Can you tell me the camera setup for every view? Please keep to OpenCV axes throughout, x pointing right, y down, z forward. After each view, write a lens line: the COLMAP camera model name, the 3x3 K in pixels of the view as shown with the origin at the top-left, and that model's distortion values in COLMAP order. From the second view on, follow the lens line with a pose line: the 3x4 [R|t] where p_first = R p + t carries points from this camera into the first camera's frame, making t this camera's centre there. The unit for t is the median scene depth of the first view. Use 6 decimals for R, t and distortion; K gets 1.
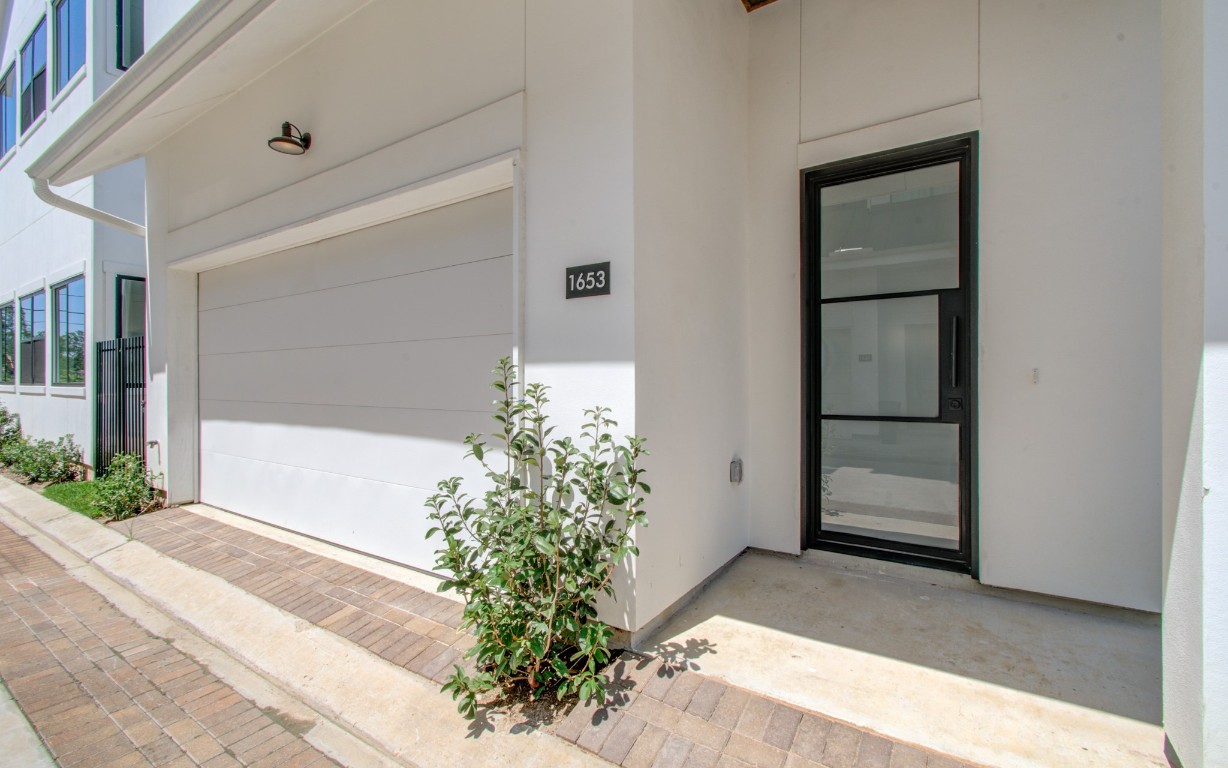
lens RADIAL K [[517.0, 0, 614.0], [0, 517.0, 384.0], [0, 0, 1]] dist [-0.012166, 0.000191]
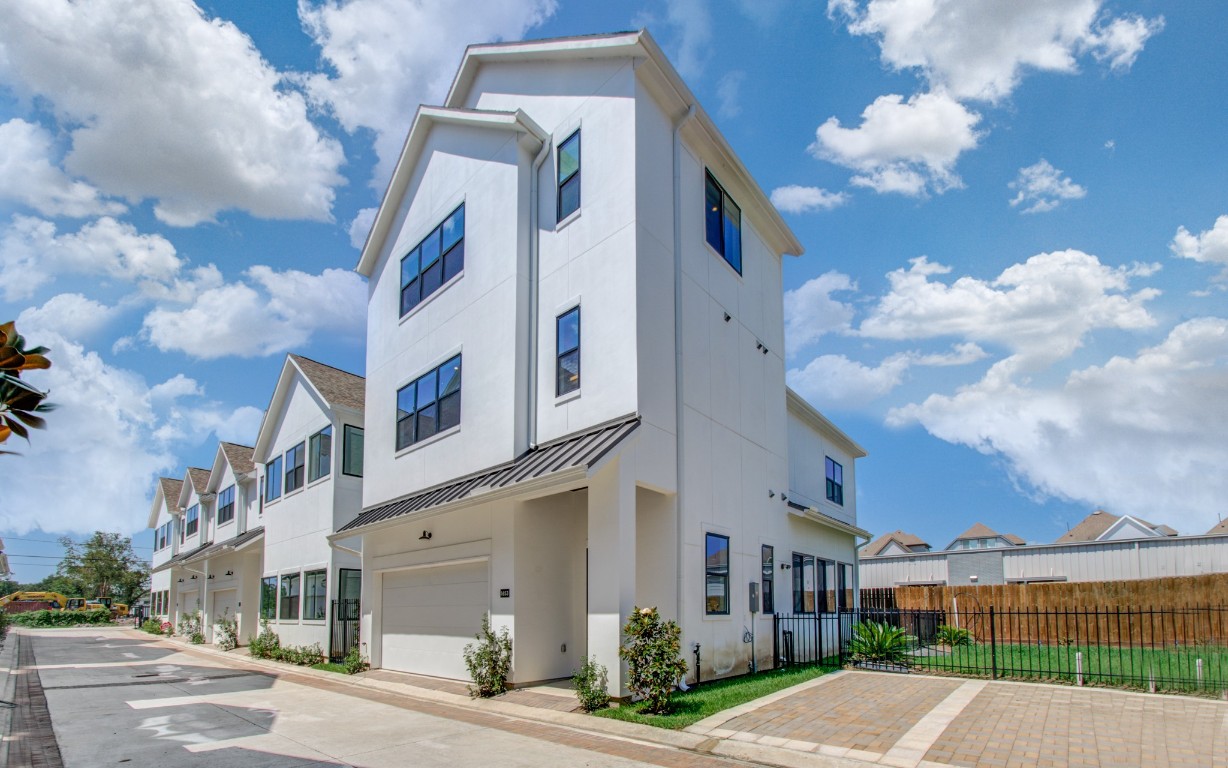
lens RADIAL K [[1285.4, 0, 614.0], [0, 1285.4, 384.0], [0, 0, 1]] dist [0.002875, 0.003955]
pose [[0.962416, -0.054319, -0.266093, 3.052240], [0.010668, 0.986599, -0.162816, -0.149564], [0.271371, 0.153858, 0.950098, -7.363203]]
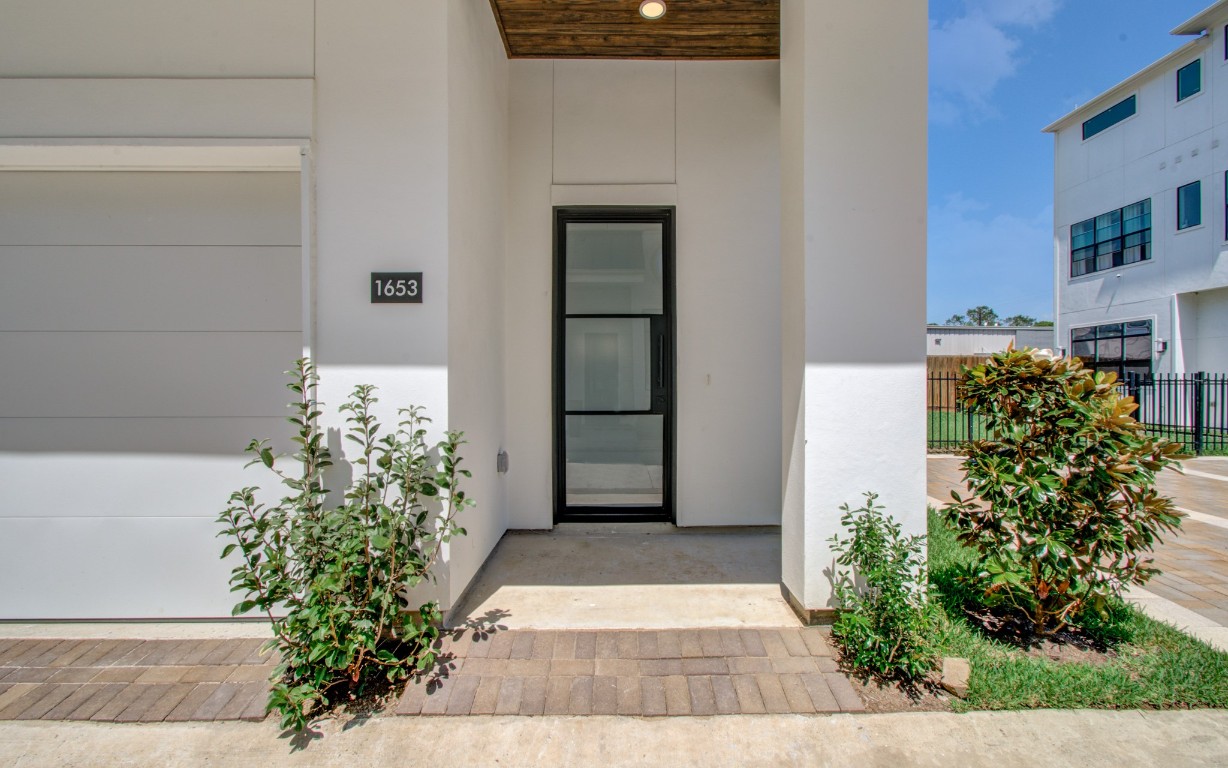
lens RADIAL K [[517.0, 0, 614.0], [0, 517.0, 384.0], [0, 0, 1]] dist [-0.012166, 0.000191]
pose [[0.835171, 0.000389, 0.549991, -0.237592], [0.001475, 0.999995, -0.002948, 0.000733], [-0.549989, 0.003274, 0.835166, -0.102396]]
